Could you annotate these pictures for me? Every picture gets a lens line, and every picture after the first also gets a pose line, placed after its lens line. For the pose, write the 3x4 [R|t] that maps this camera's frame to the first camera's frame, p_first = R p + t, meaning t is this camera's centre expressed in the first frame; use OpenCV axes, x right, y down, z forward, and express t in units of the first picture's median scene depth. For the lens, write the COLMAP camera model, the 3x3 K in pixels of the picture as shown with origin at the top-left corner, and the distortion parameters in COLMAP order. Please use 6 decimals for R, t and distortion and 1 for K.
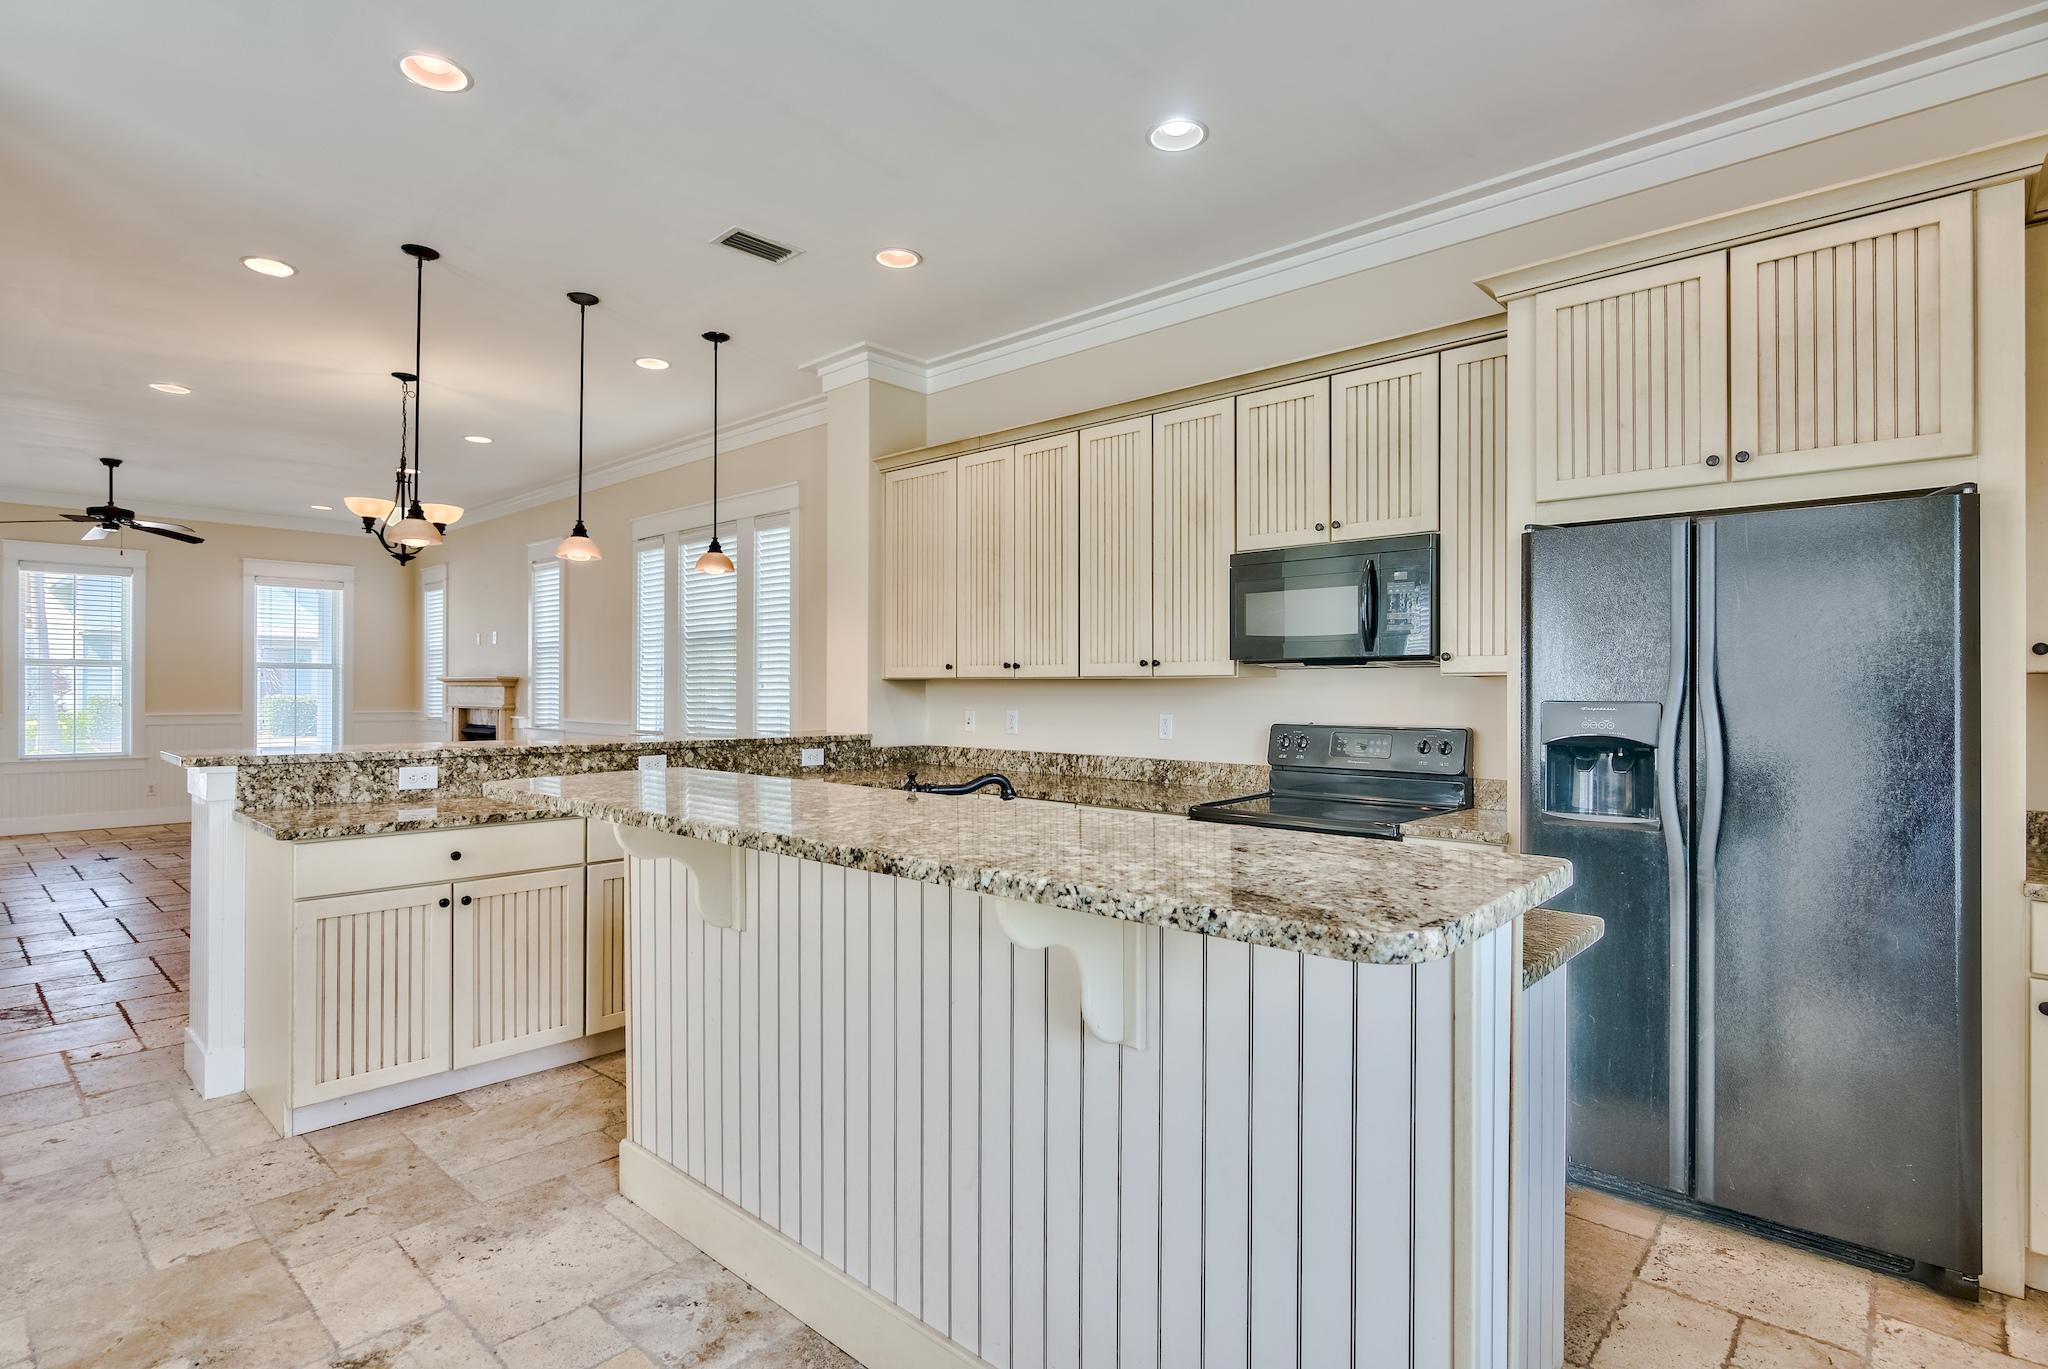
lens RADIAL K [[1024.7, 0, 1046.3], [0, 1024.7, 690.9], [0, 0, 1]] dist [-0.009693, -0.000705]
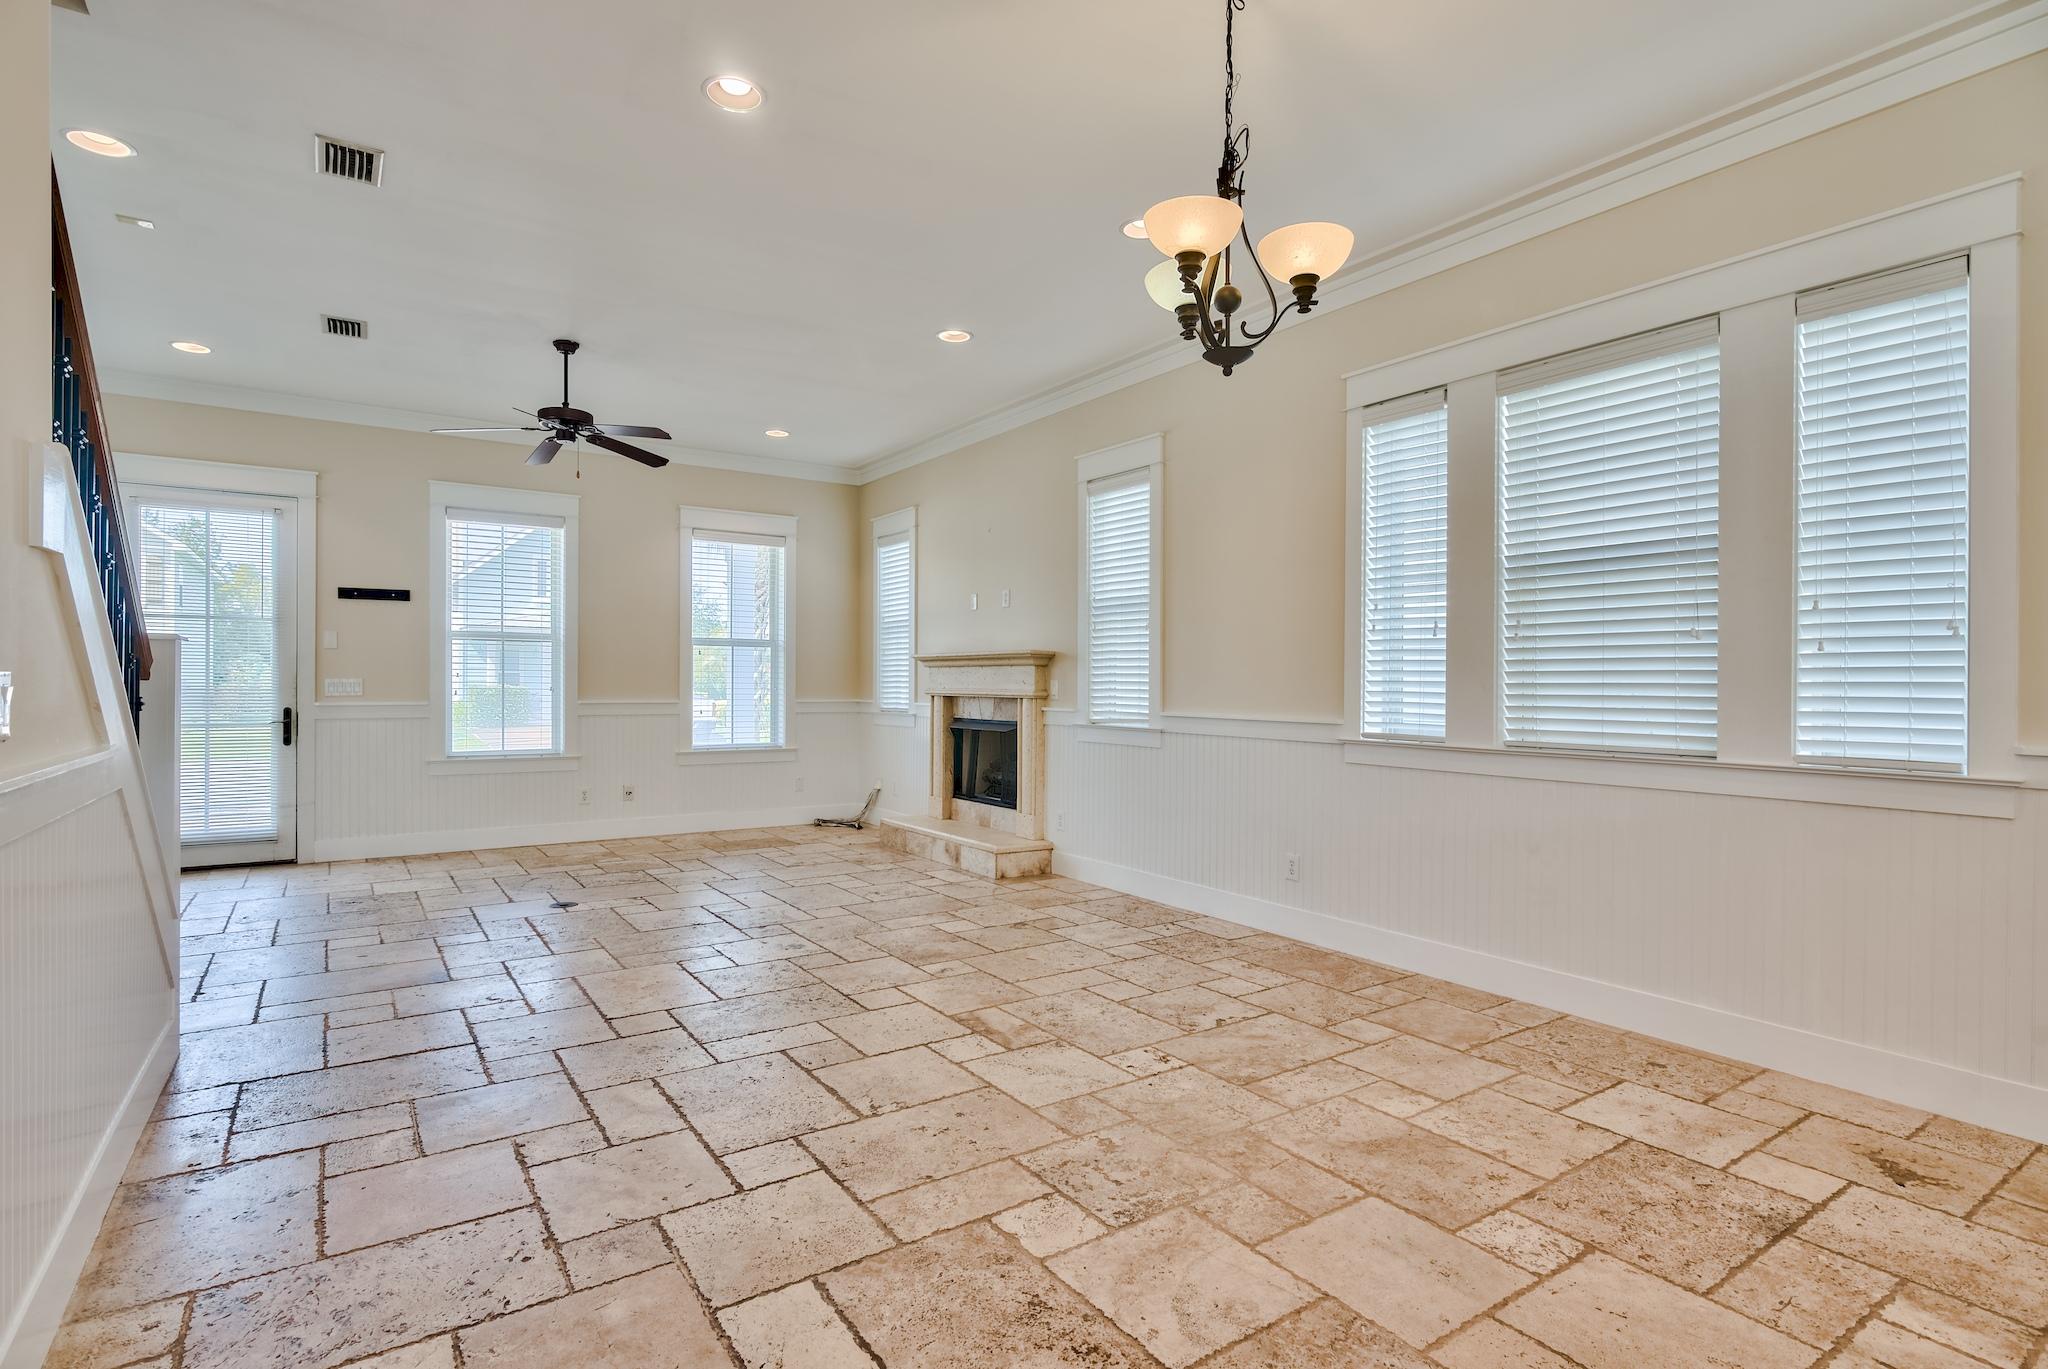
lens RADIAL K [[1024.7, 0, 1046.3], [0, 1024.7, 690.9], [0, 0, 1]] dist [-0.009693, -0.000705]
pose [[0.972957, 0.003998, -0.230951, -0.756937], [-0.003033, 0.999985, 0.004533, 0.021401], [0.230966, -0.003710, 0.972955, 0.673200]]
